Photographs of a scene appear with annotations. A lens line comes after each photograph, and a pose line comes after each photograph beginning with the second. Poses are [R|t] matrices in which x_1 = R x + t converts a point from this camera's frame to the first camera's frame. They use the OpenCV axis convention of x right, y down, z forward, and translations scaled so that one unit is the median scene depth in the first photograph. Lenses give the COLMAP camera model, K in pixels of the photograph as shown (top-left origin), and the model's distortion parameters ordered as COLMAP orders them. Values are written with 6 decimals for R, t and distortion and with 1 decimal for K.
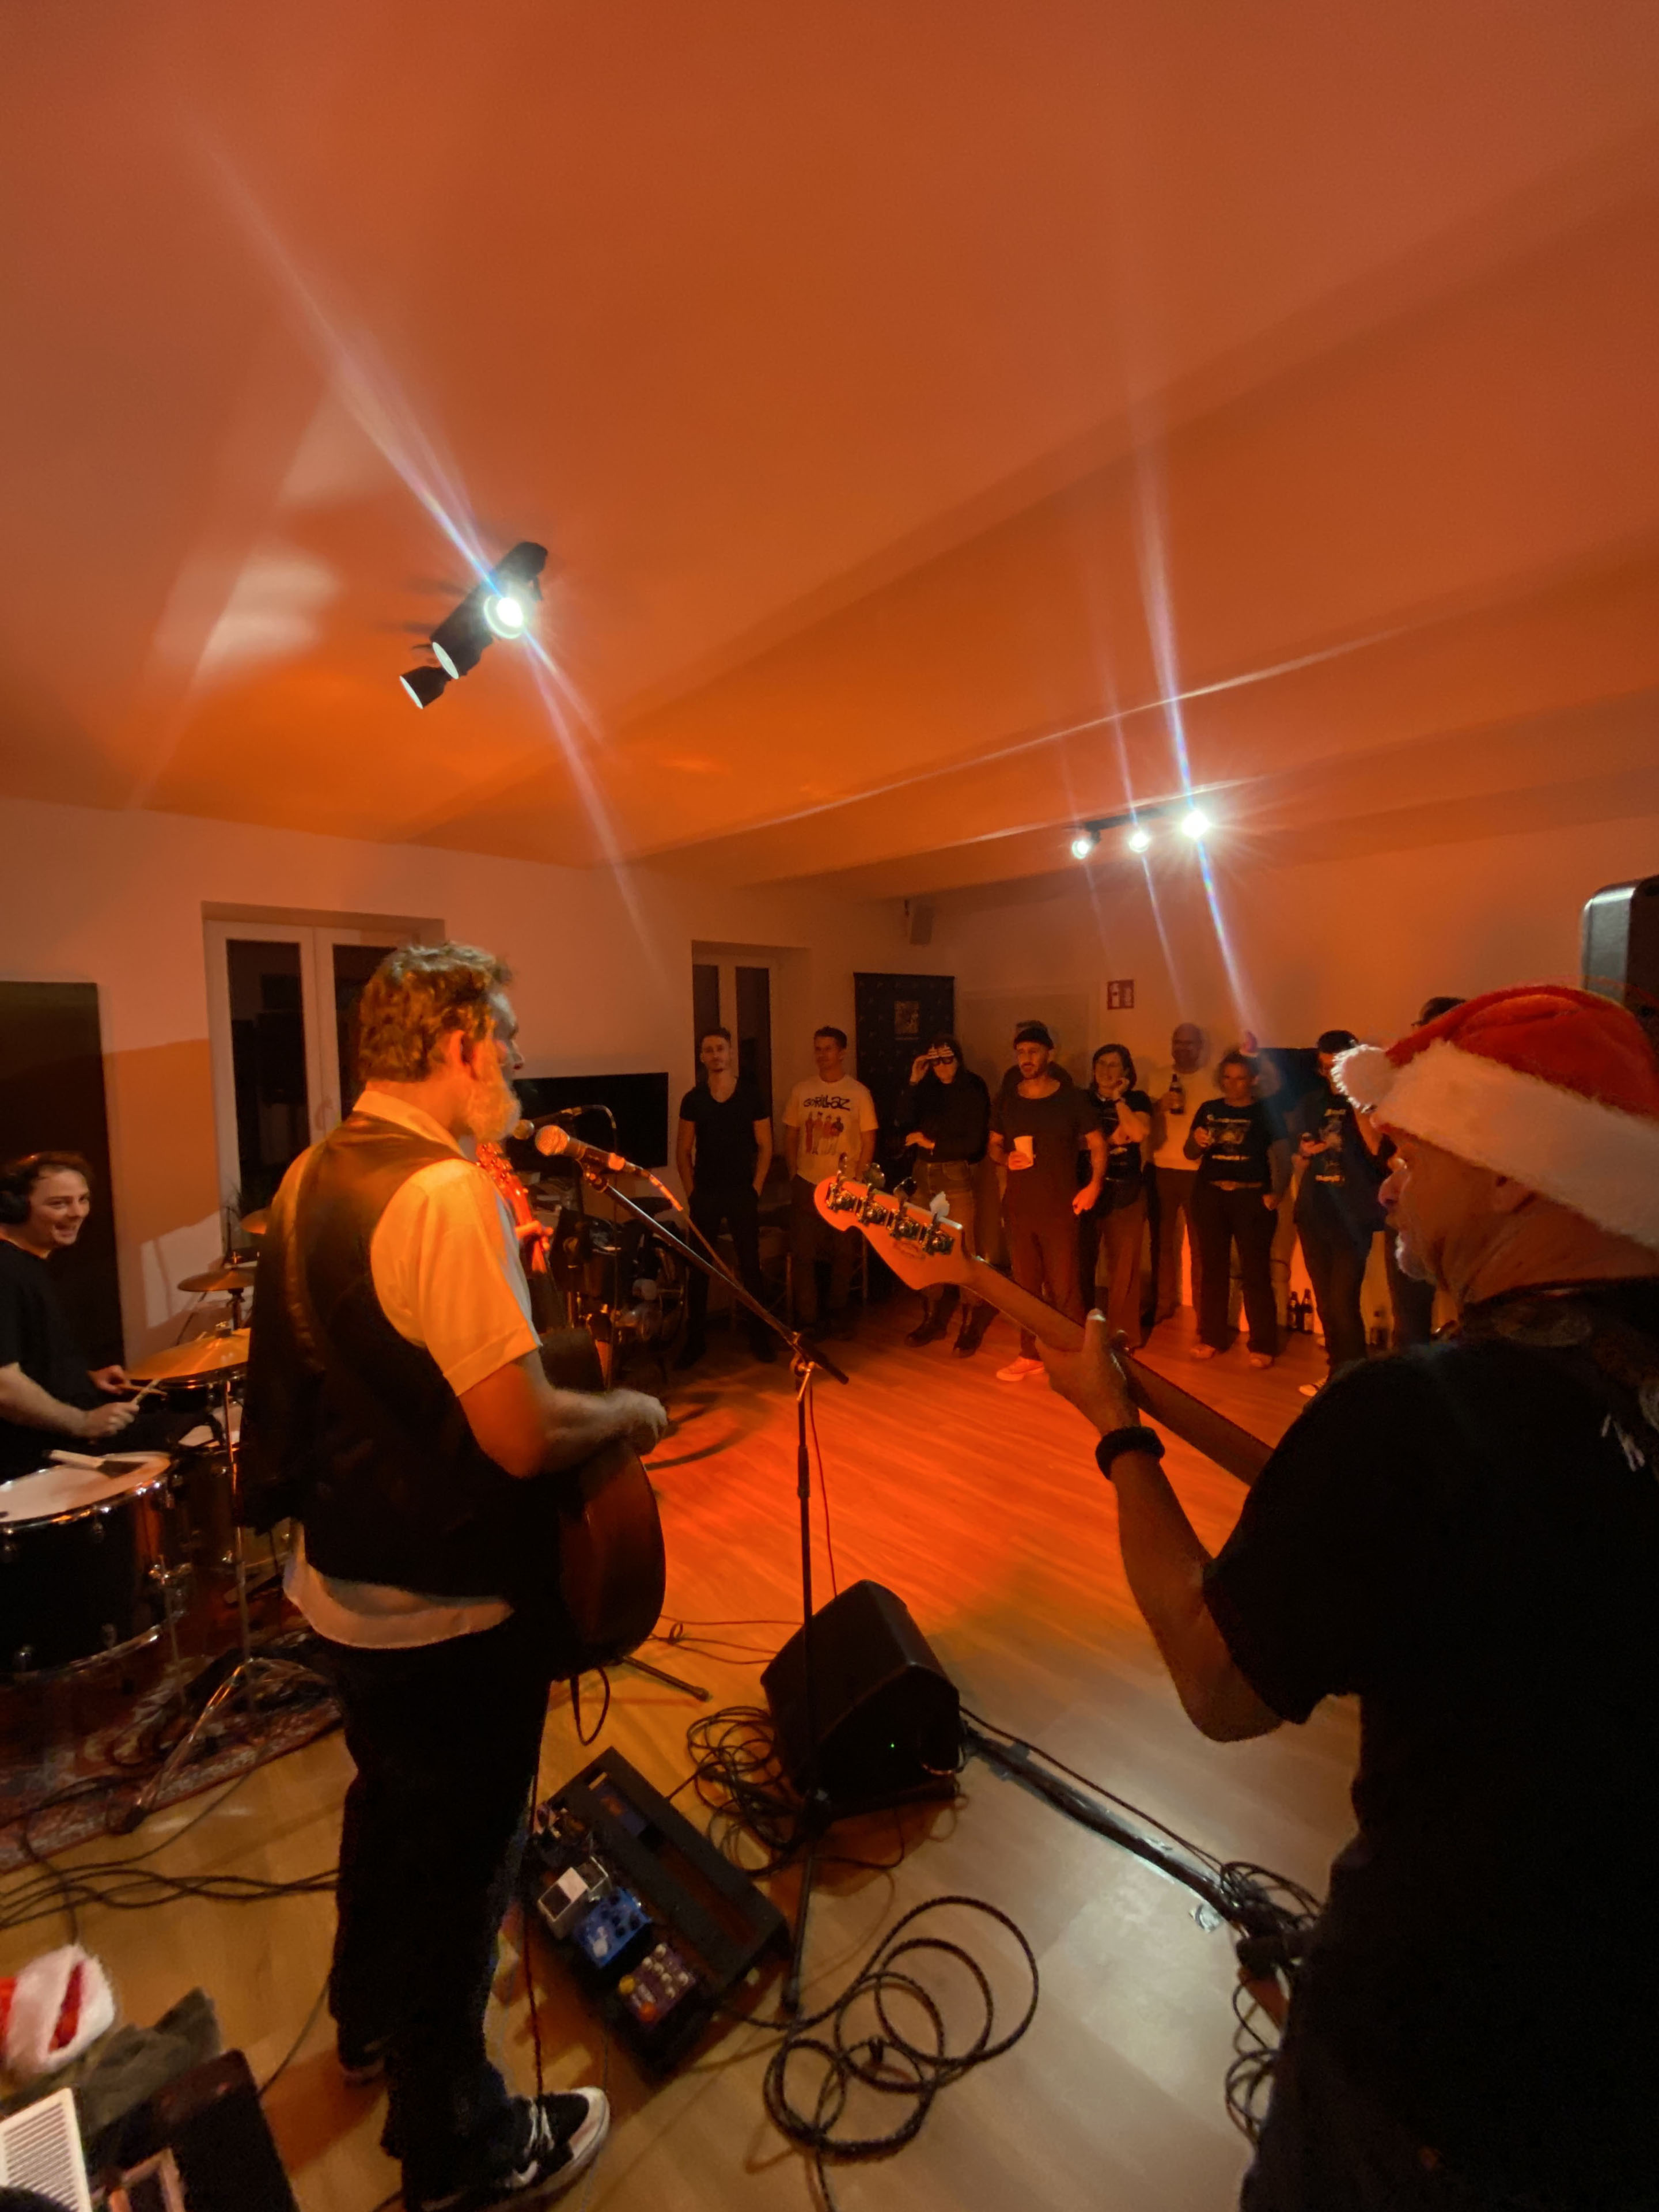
lens RADIAL K [[907.7, 0, 819.5], [0, 907.7, 1094.8], [0, 0, 1]] dist [0.025636, -0.023142]
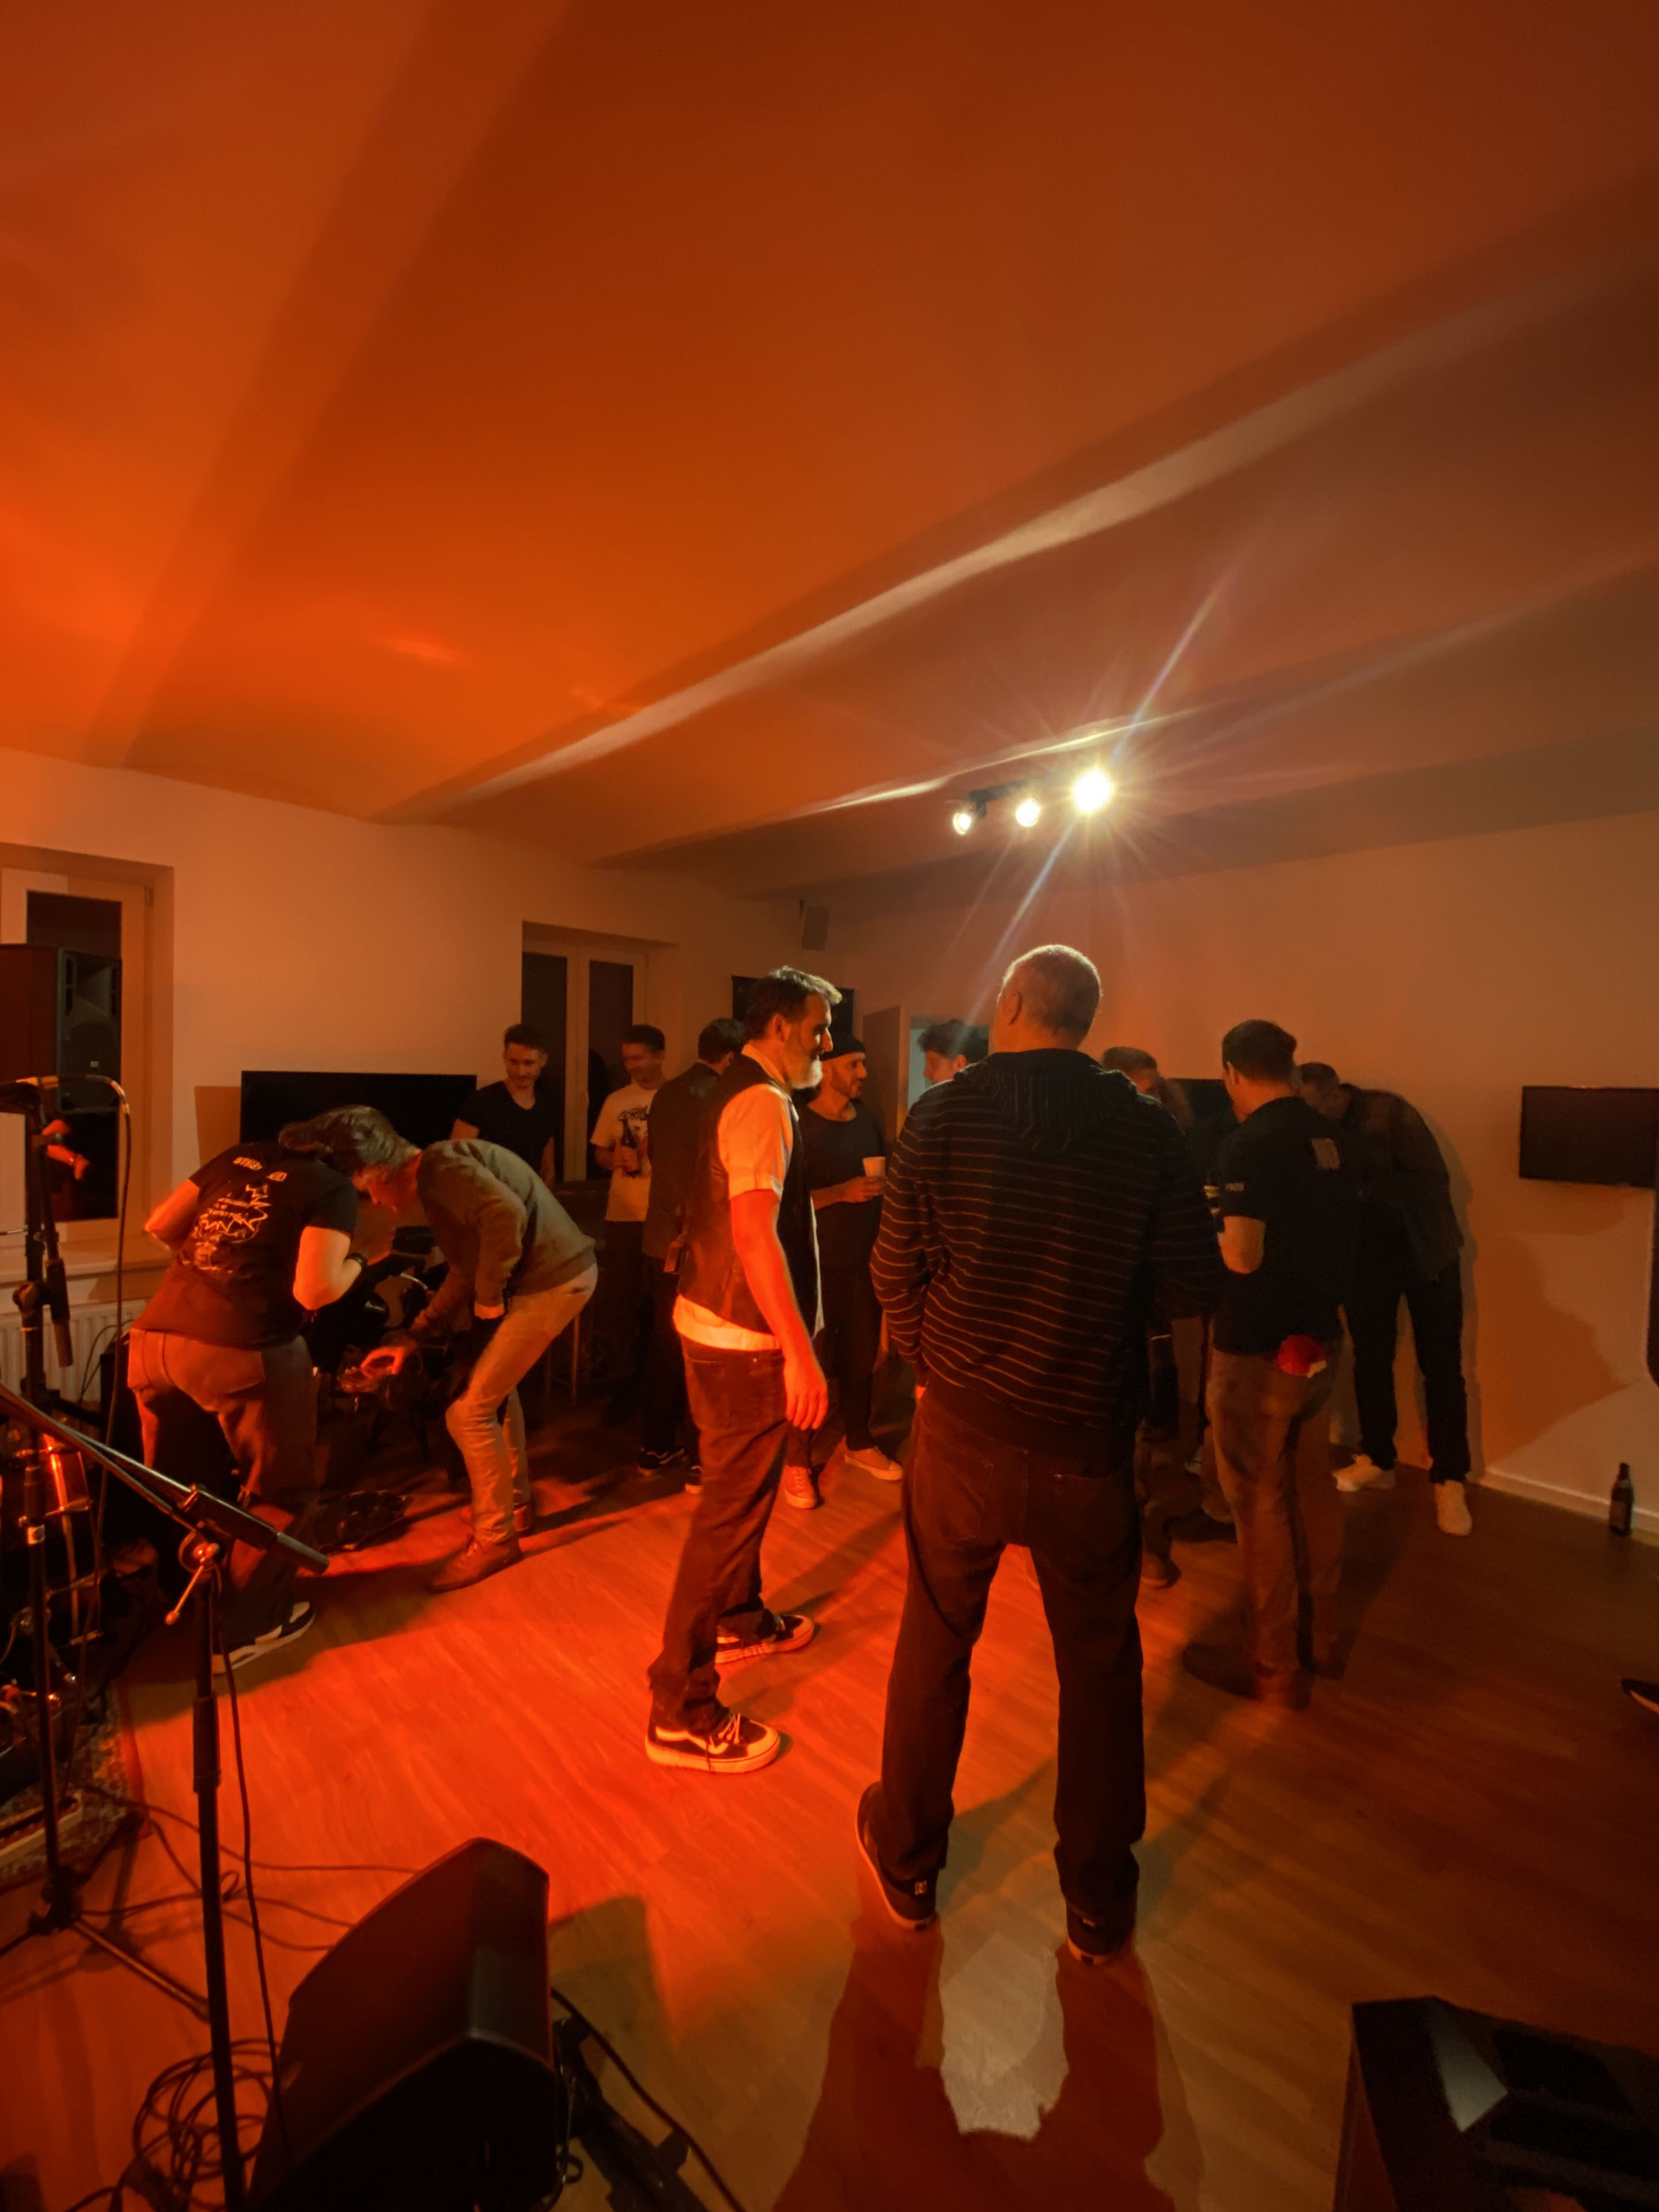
lens RADIAL K [[907.7, 0, 819.5], [0, 907.7, 1094.8], [0, 0, 1]] dist [0.025636, -0.023142]
pose [[0.998331, 0.042509, 0.039091, 0.267274], [-0.040936, 0.998353, -0.040188, 0.033012], [-0.040735, 0.038521, 0.998427, 0.372729]]
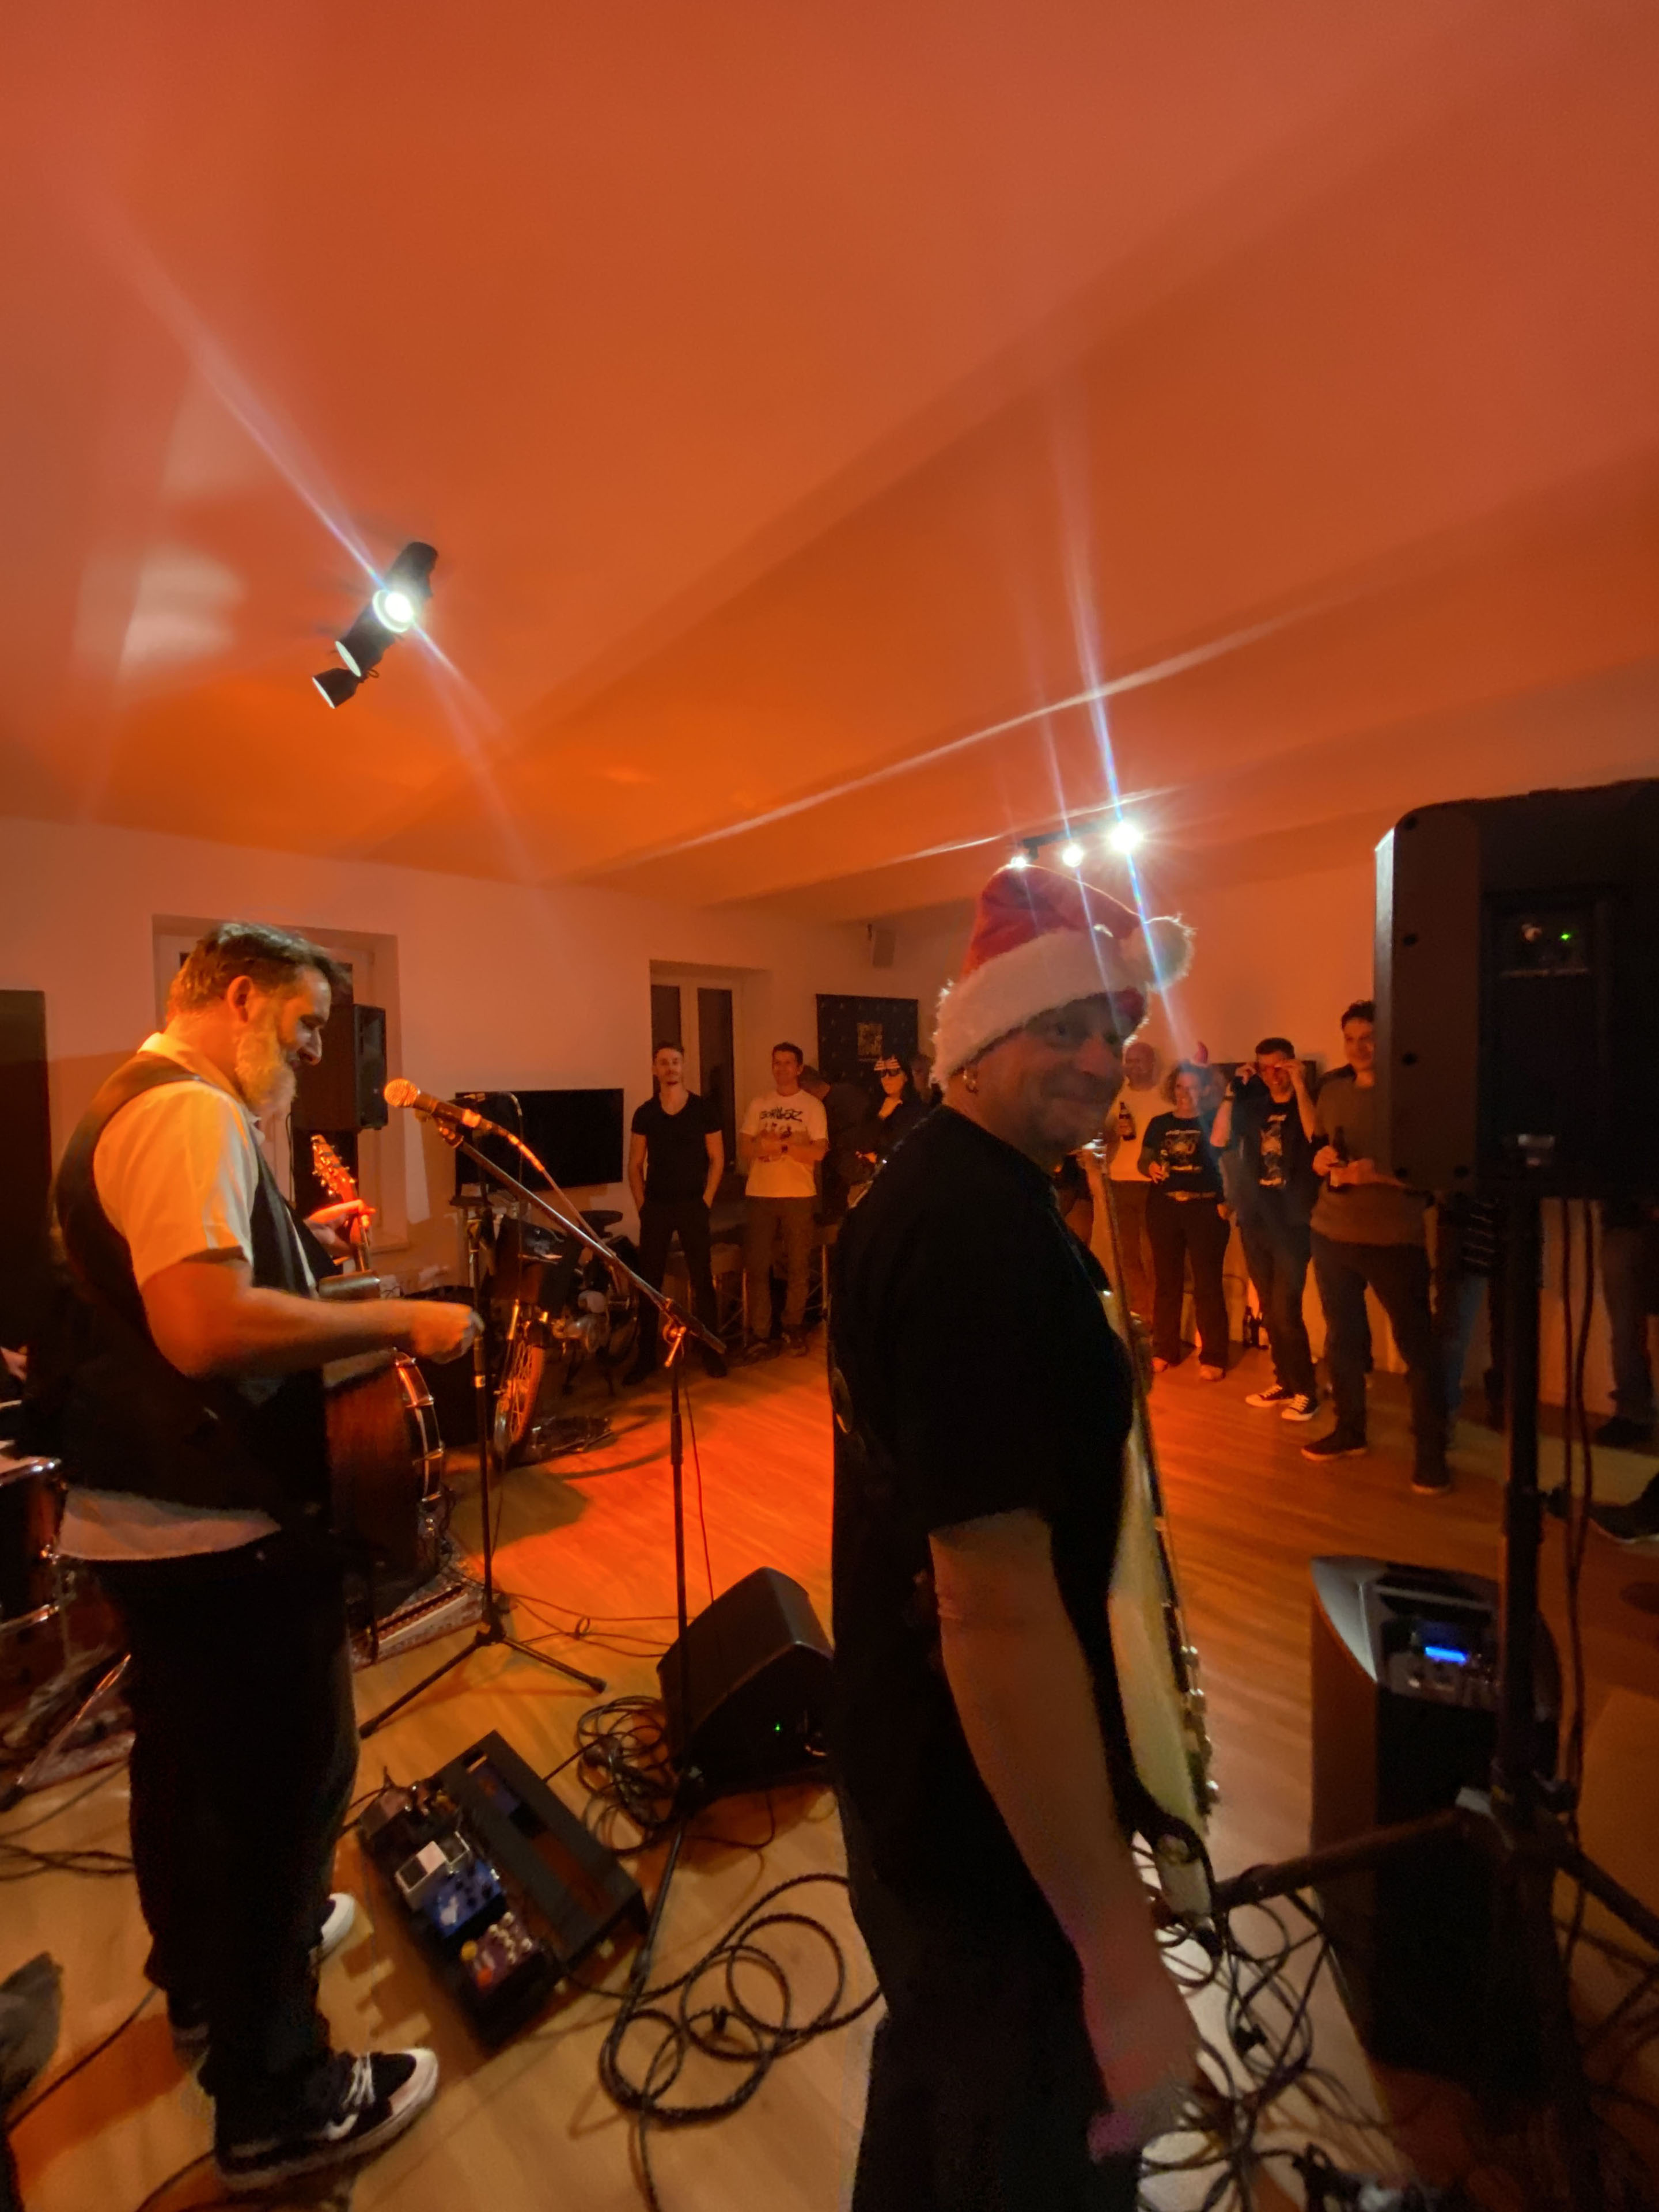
lens RADIAL K [[907.7, 0, 819.5], [0, 907.7, 1094.8], [0, 0, 1]] dist [0.025636, -0.023142]
pose [[0.999993, -0.003270, -0.001769, 0.125104], [0.003185, 0.998922, -0.046303, 0.070090], [0.001918, 0.046297, 0.998926, -0.020357]]
